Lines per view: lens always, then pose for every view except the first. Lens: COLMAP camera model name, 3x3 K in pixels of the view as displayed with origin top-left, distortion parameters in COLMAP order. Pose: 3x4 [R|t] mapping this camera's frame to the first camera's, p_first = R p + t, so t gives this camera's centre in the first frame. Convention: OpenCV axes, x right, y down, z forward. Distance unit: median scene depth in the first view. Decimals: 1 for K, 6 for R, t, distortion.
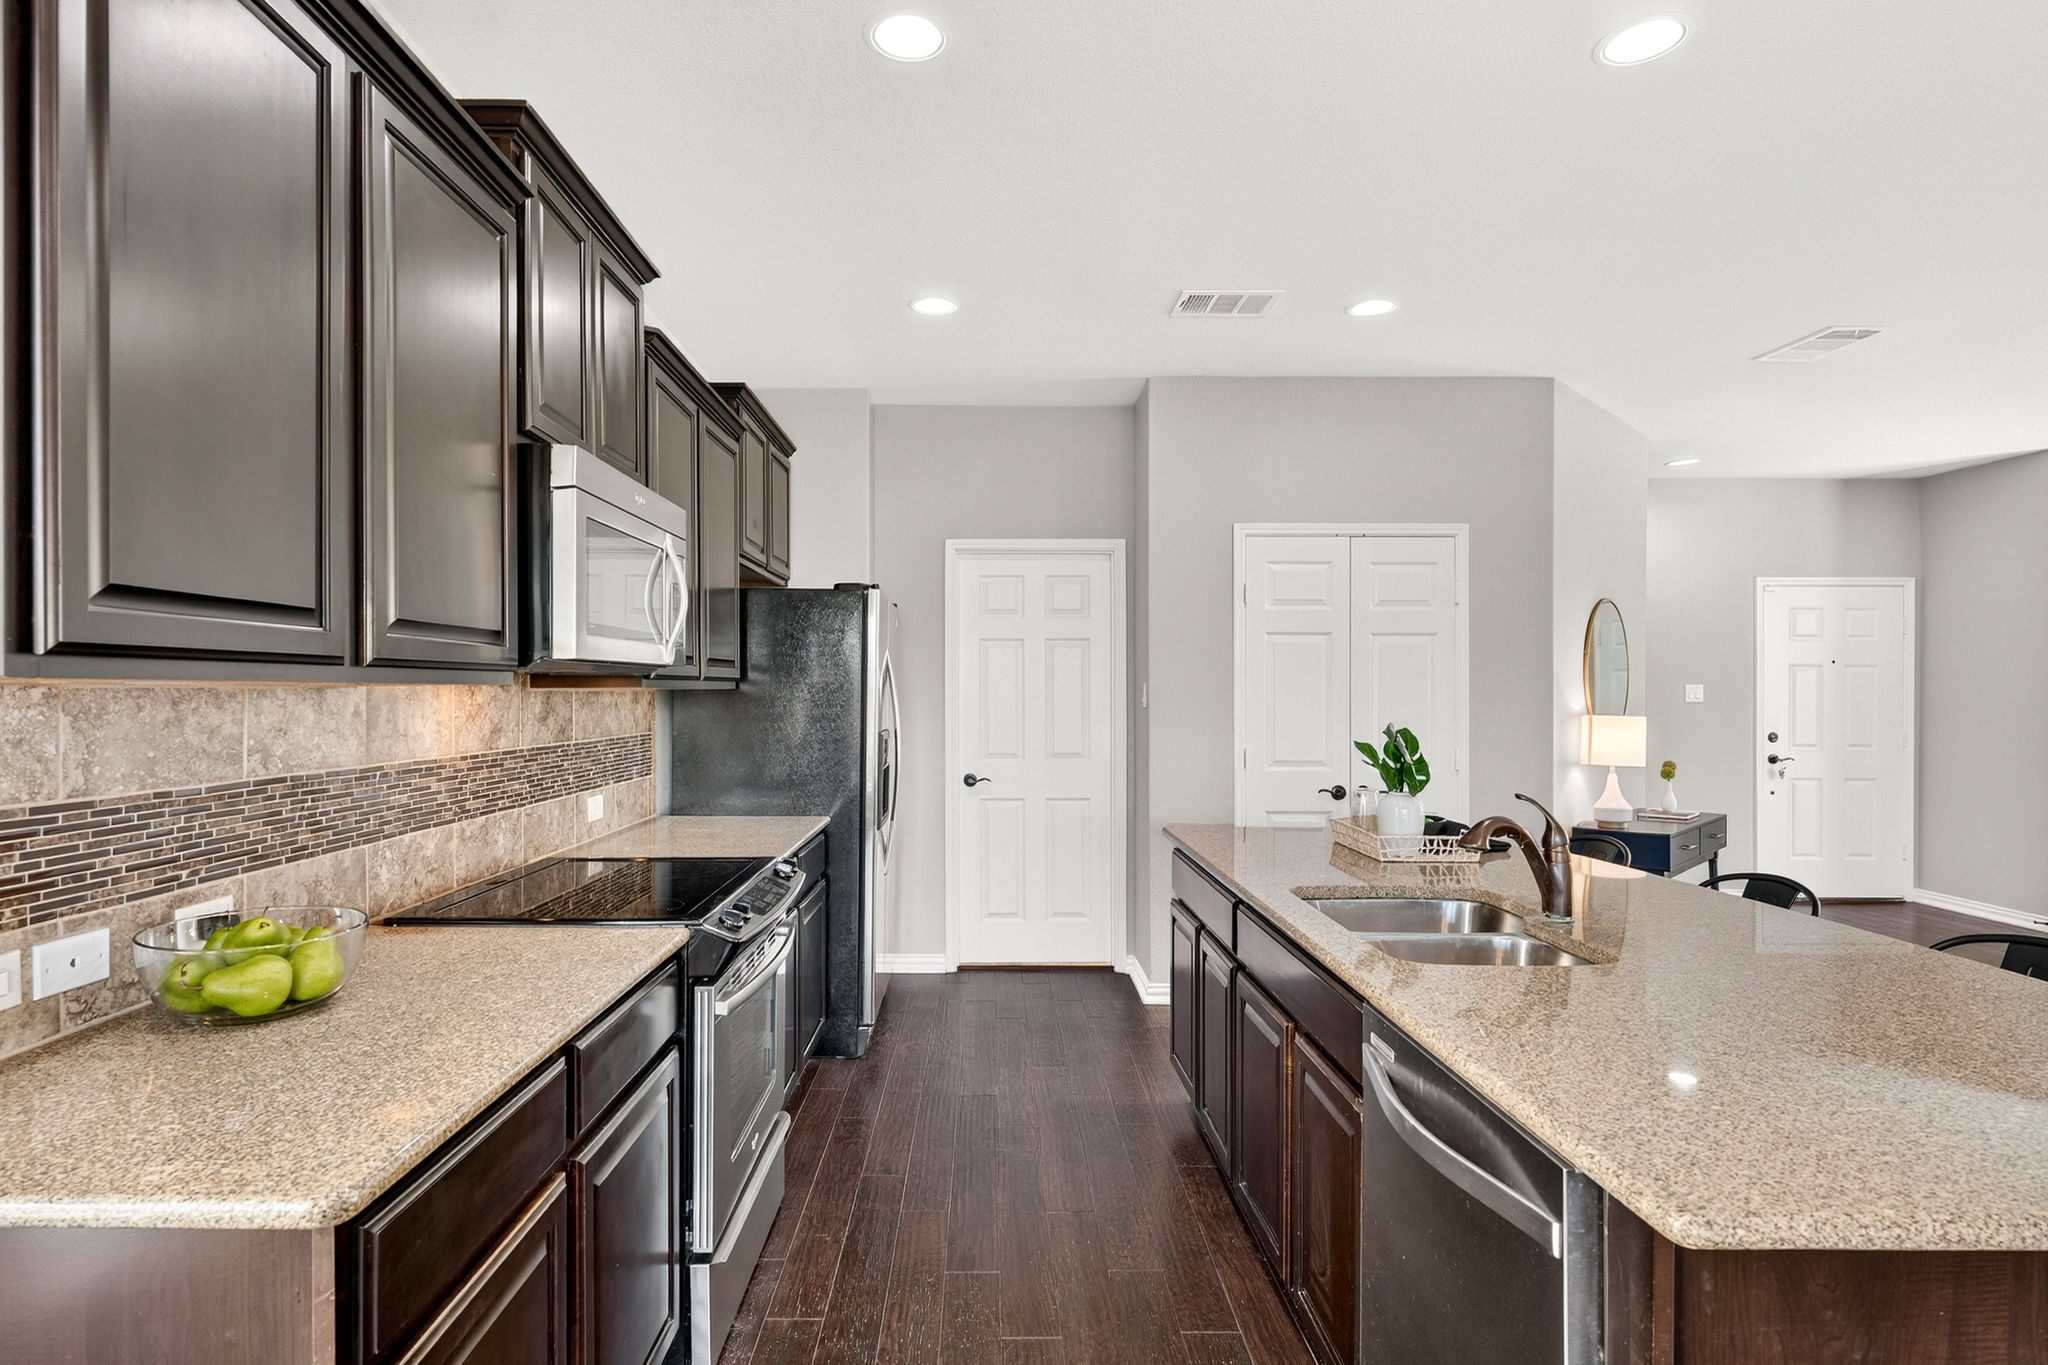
lens RADIAL K [[1050.9, 0, 1012.1], [0, 1050.9, 699.8], [0, 0, 1]] dist [0.002141, 0.000586]
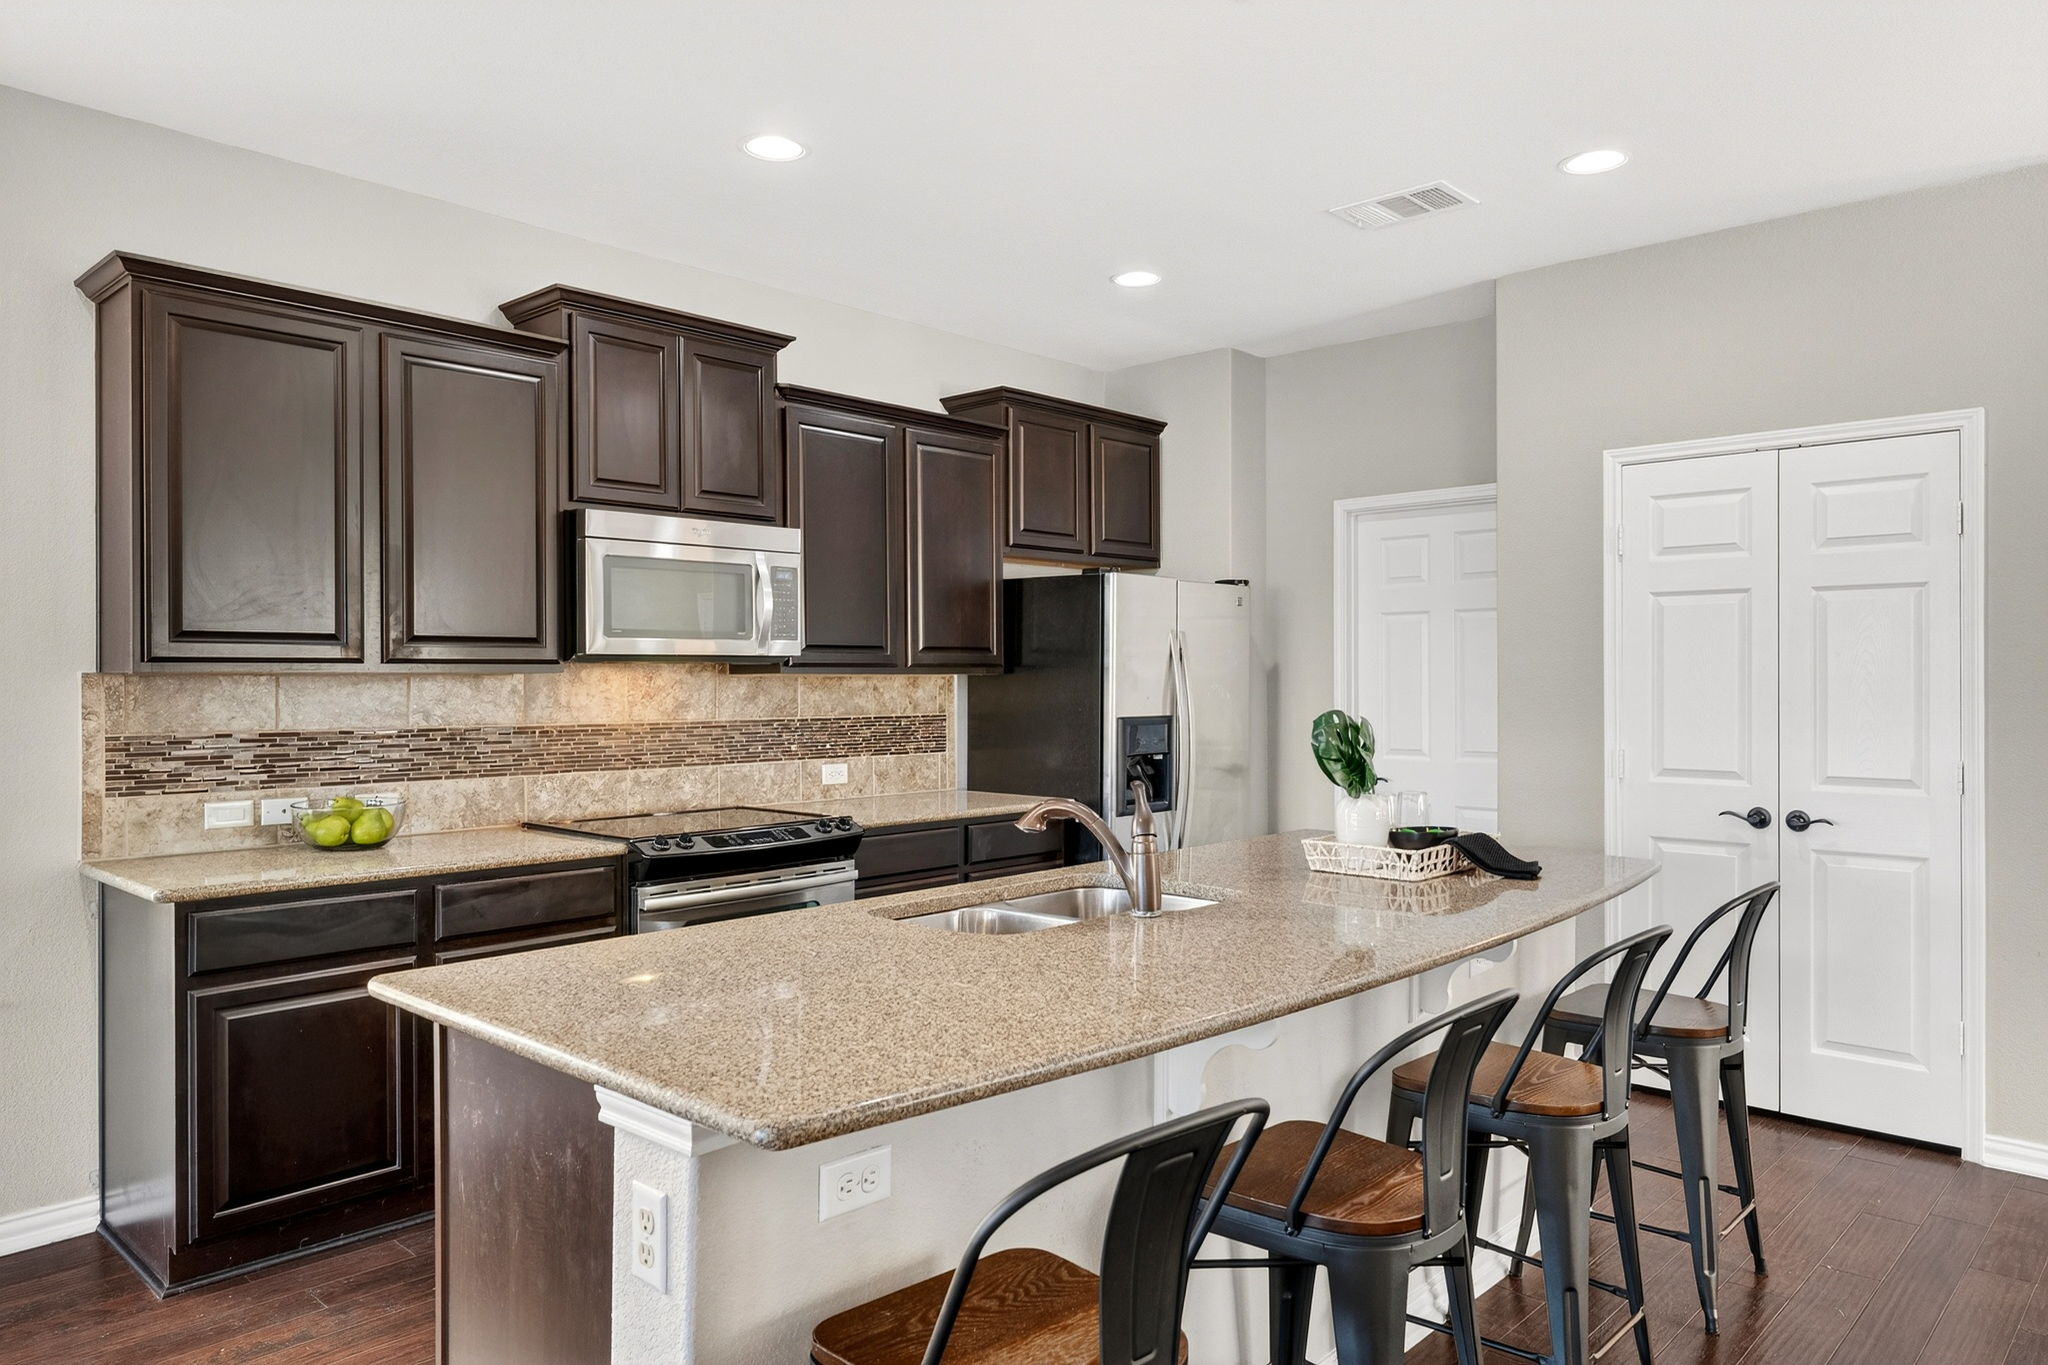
lens RADIAL K [[1322.1, 0, 1026.7], [0, 1322.1, 684.3], [0, 0, 1]] dist [-0.005597, 0.000257]
pose [[0.734982, 0.001240, -0.678086, 0.548201], [-0.002148, 0.999998, -0.000500, 0.000693], [0.678084, 0.001824, 0.734982, 0.027511]]
